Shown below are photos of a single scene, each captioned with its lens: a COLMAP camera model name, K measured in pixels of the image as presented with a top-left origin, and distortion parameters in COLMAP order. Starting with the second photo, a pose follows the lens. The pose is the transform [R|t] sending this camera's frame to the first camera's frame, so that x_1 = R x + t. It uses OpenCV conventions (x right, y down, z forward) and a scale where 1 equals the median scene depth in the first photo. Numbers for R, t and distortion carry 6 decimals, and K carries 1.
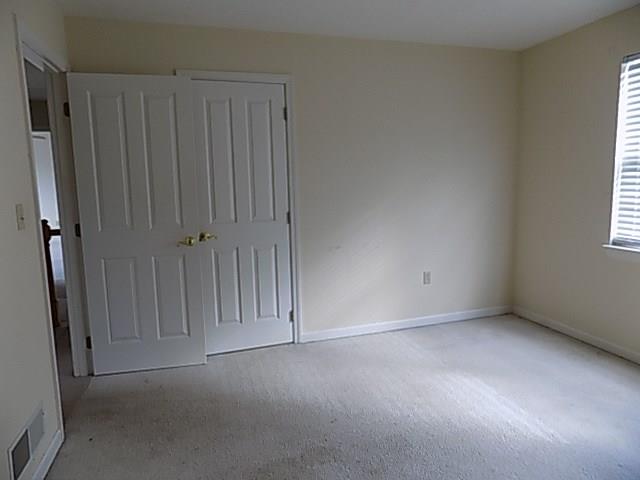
lens RADIAL K [[429.5, 0, 320.0], [0, 429.5, 240.0], [0, 0, 1]] dist [-0.093451, 0.073357]
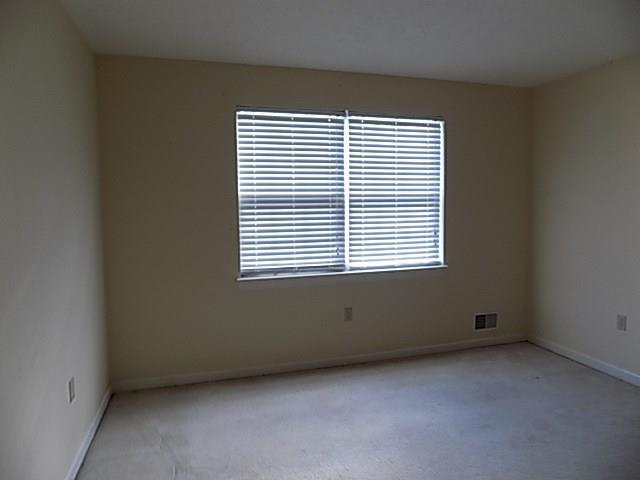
lens RADIAL K [[429.5, 0, 320.0], [0, 429.5, 240.0], [0, 0, 1]] dist [-0.093451, 0.073357]
pose [[-0.025824, -0.057785, 0.997995, -0.393818], [0.154112, 0.986163, 0.061087, -0.118452], [-0.987716, 0.155380, -0.016561, 0.811303]]
